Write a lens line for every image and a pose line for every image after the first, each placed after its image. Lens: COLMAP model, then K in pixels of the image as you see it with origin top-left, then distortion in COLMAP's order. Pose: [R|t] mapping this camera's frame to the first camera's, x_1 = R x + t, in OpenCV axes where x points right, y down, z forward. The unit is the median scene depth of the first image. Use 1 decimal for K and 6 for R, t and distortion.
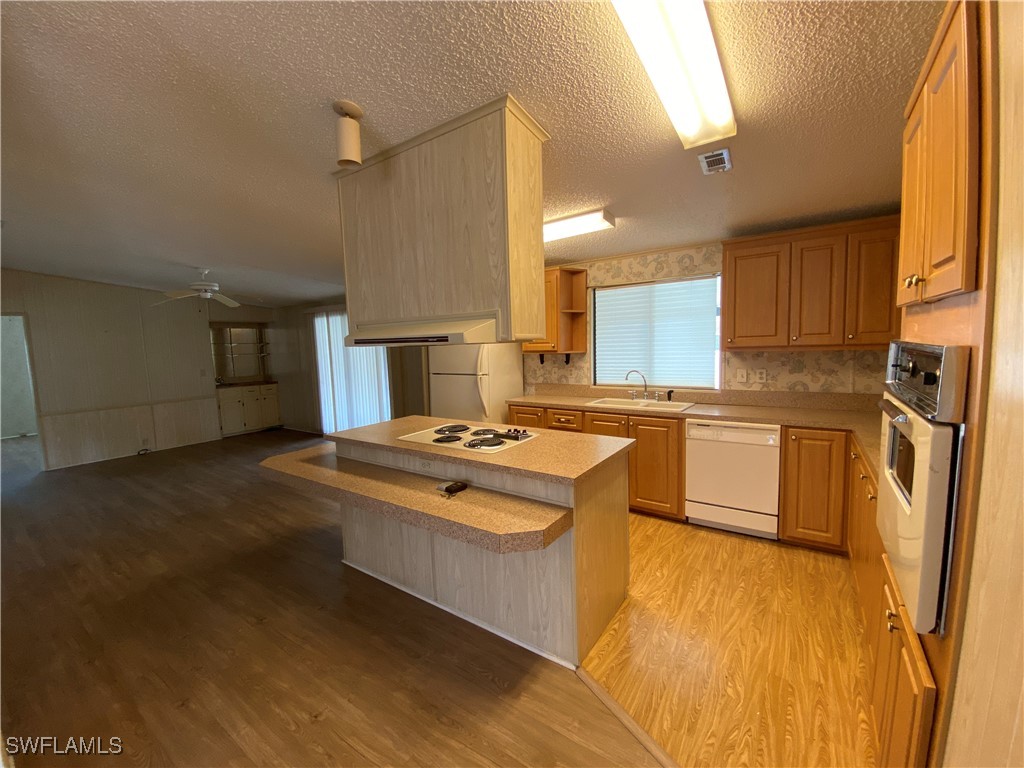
lens RADIAL K [[417.1, 0, 512.0], [0, 417.1, 384.0], [0, 0, 1]] dist [0.018244, -0.020941]
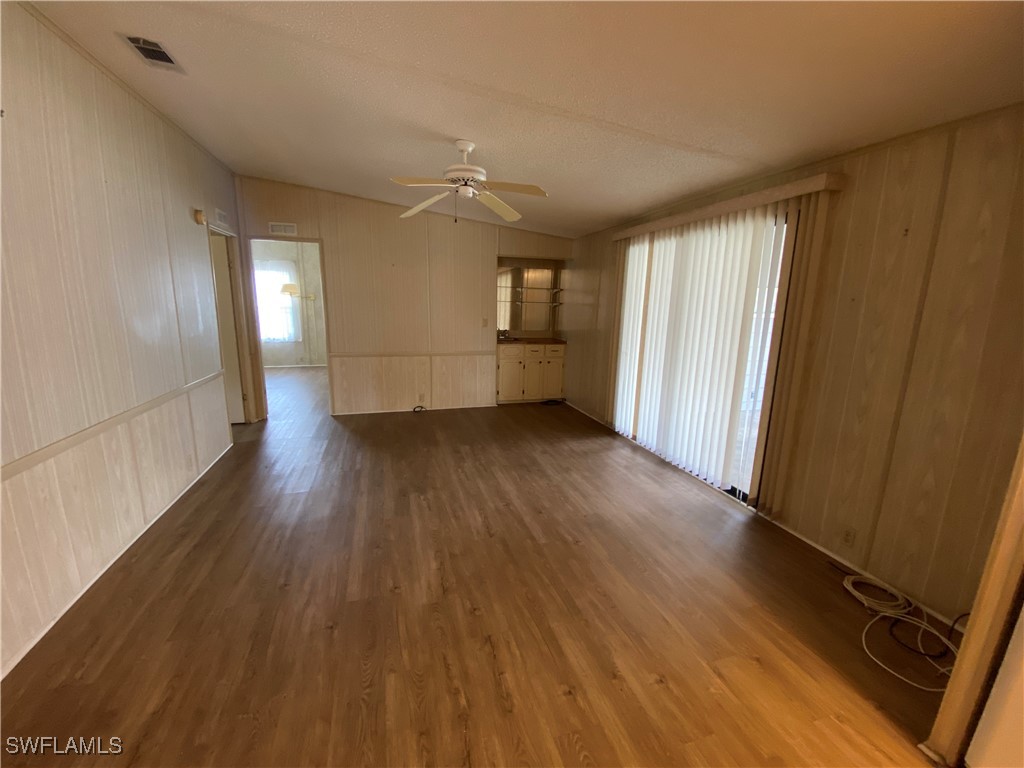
lens RADIAL K [[403.6, 0, 512.0], [0, 403.6, 384.0], [0, 0, 1]] dist [0.019546, -0.017833]
pose [[0.779009, 0.172071, -0.602940, -0.218361], [-0.107685, 0.984035, 0.141700, -0.026591], [0.617696, -0.045458, 0.785102, 0.430330]]
